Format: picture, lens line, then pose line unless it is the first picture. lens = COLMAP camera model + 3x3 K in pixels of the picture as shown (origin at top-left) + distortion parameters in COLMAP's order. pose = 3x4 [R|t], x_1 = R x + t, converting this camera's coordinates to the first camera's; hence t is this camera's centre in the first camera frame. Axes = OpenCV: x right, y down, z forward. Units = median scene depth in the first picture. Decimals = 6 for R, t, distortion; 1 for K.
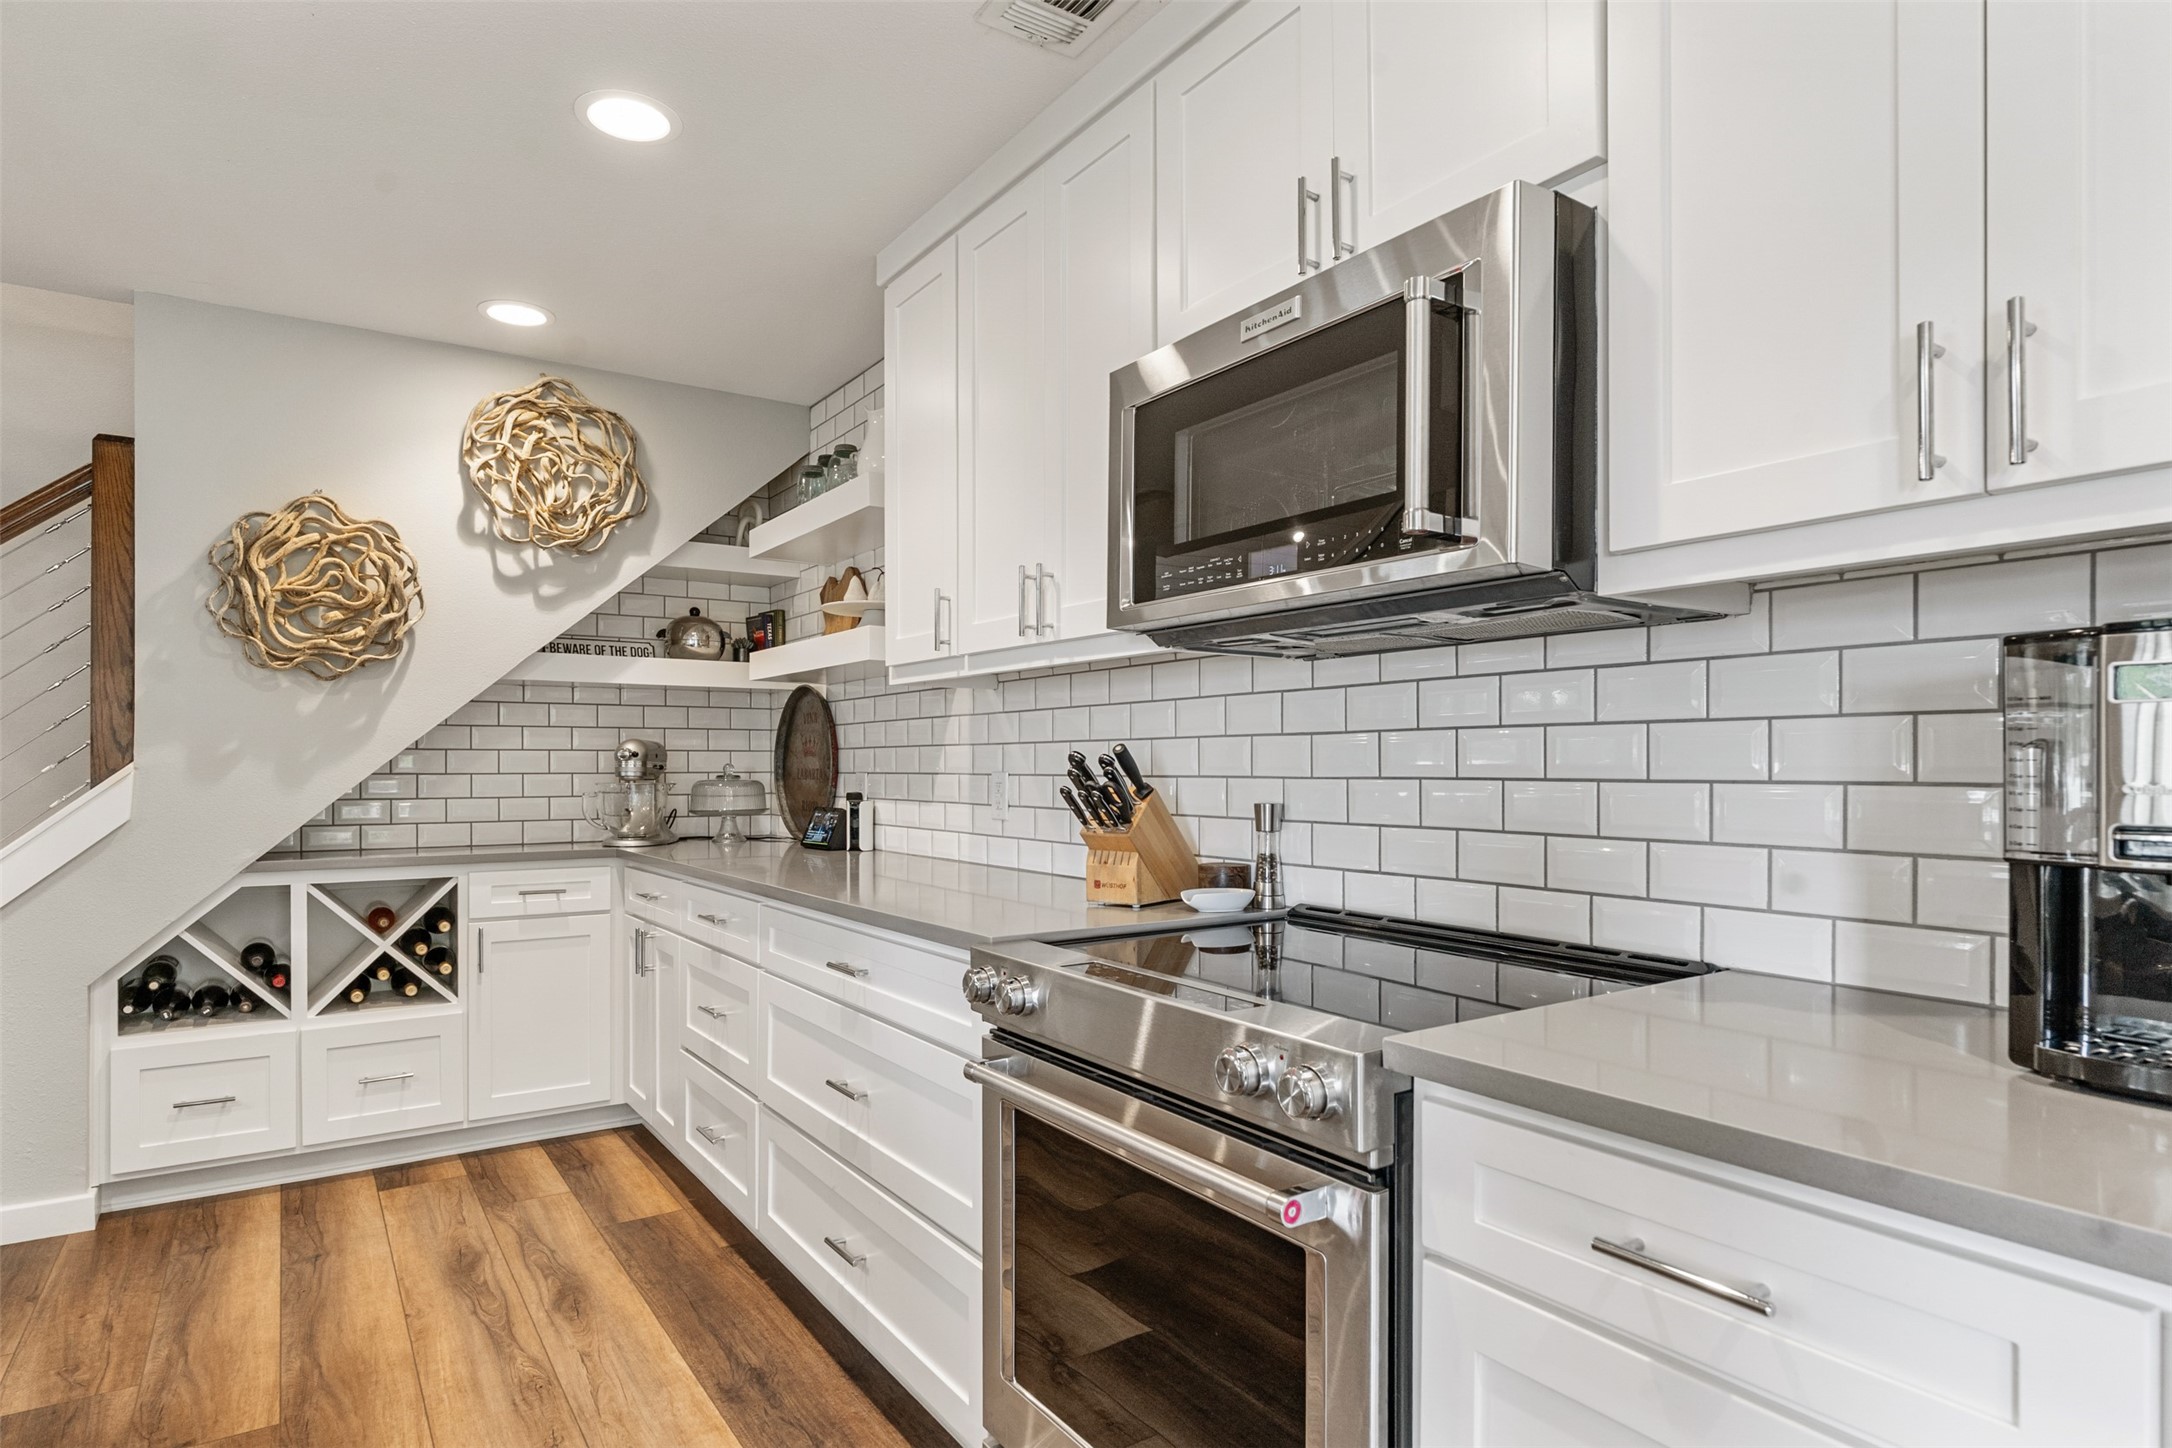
lens RADIAL K [[1172.4, 0, 1078.7], [0, 1172.4, 768.1], [0, 0, 1]] dist [-0.002377, -0.001113]
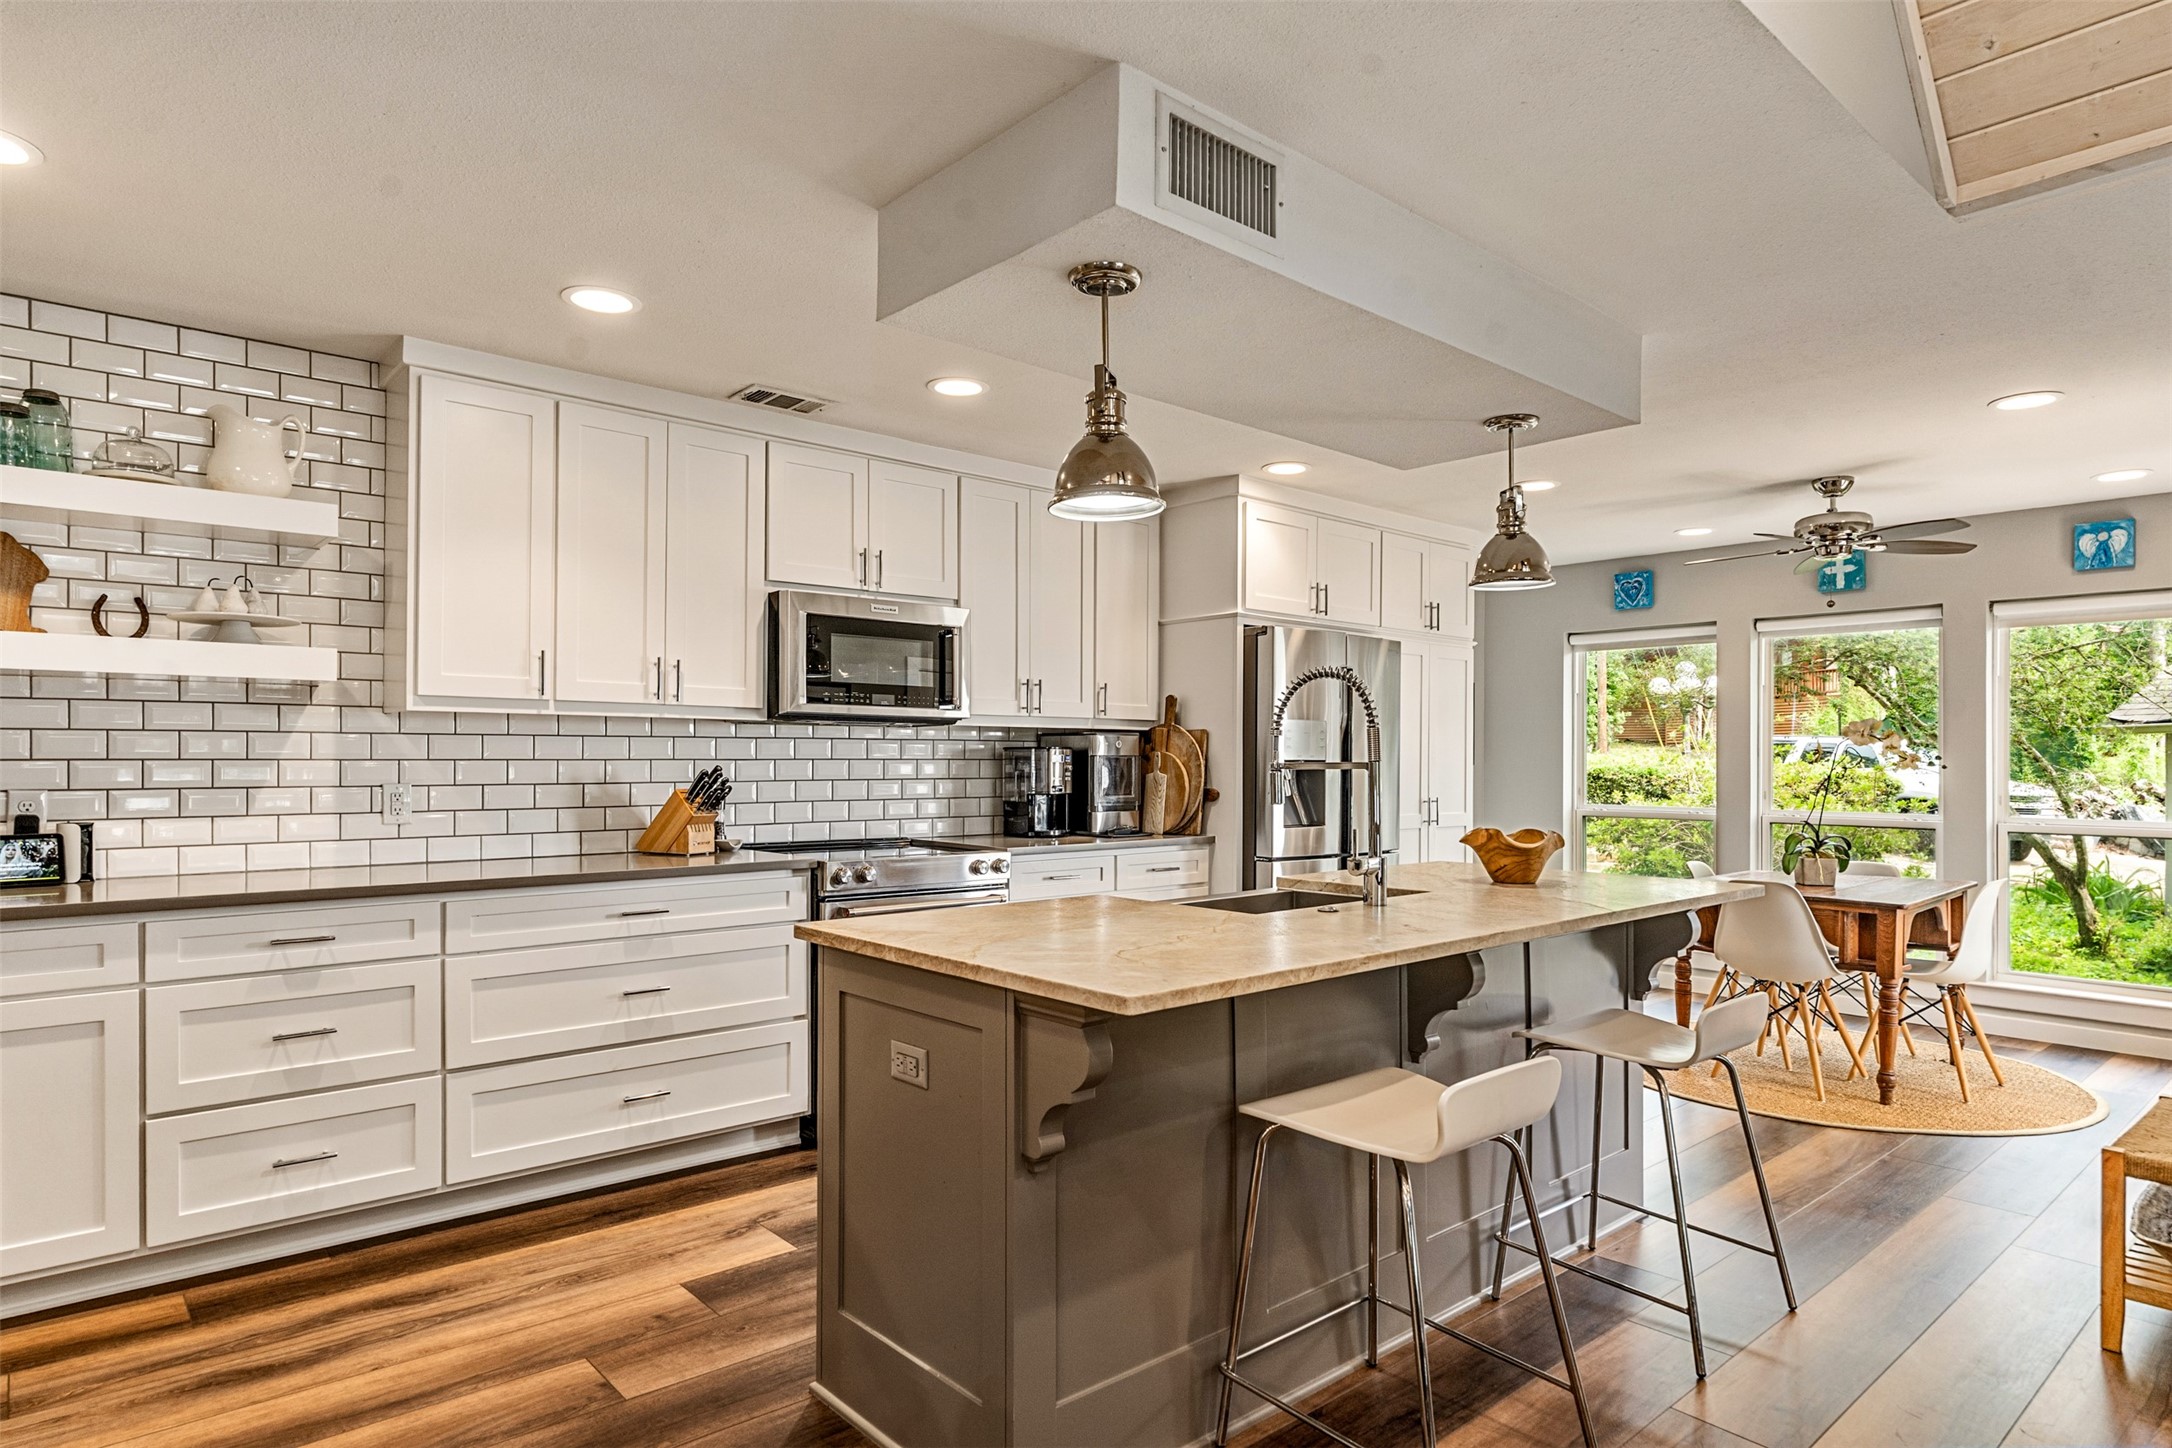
lens RADIAL K [[1233.4, 0, 1083.8], [0, 1233.4, 761.0], [0, 0, 1]] dist [0.003650, 0.001192]
pose [[-0.134426, -0.004574, 0.990913, -1.812675], [-0.002283, 0.999988, 0.004306, -0.034646], [-0.990921, -0.001684, -0.134435, 0.625458]]
